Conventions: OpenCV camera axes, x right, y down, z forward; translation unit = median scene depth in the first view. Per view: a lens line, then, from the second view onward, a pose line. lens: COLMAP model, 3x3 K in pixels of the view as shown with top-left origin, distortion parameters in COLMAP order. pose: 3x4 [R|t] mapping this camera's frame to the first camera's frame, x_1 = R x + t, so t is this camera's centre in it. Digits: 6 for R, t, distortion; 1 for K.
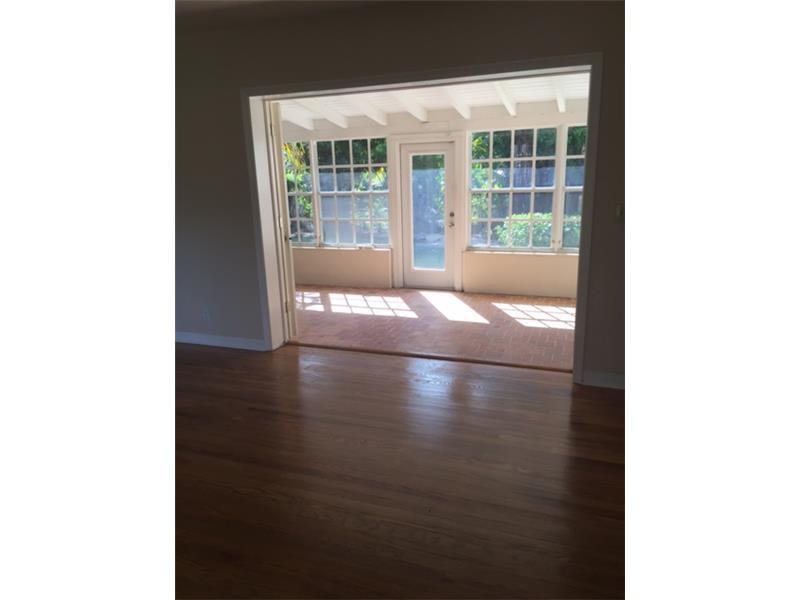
lens RADIAL K [[537.3, 0, 395.9], [0, 537.3, 313.0], [0, 0, 1]] dist [0.074582, -0.000402]
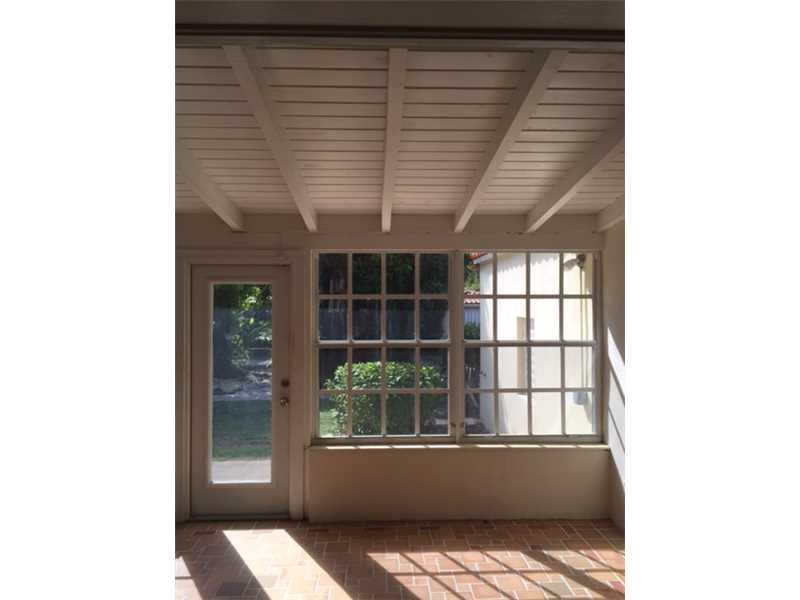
lens RADIAL K [[516.9, 0, 401.5], [0, 516.9, 299.7], [0, 0, 1]] dist [0.083548, -0.110608]
pose [[0.923389, 0.028625, 0.382796, 0.002052], [0.074780, 0.964696, -0.252525, -0.117639], [-0.376511, 0.261804, 0.888650, 0.426505]]
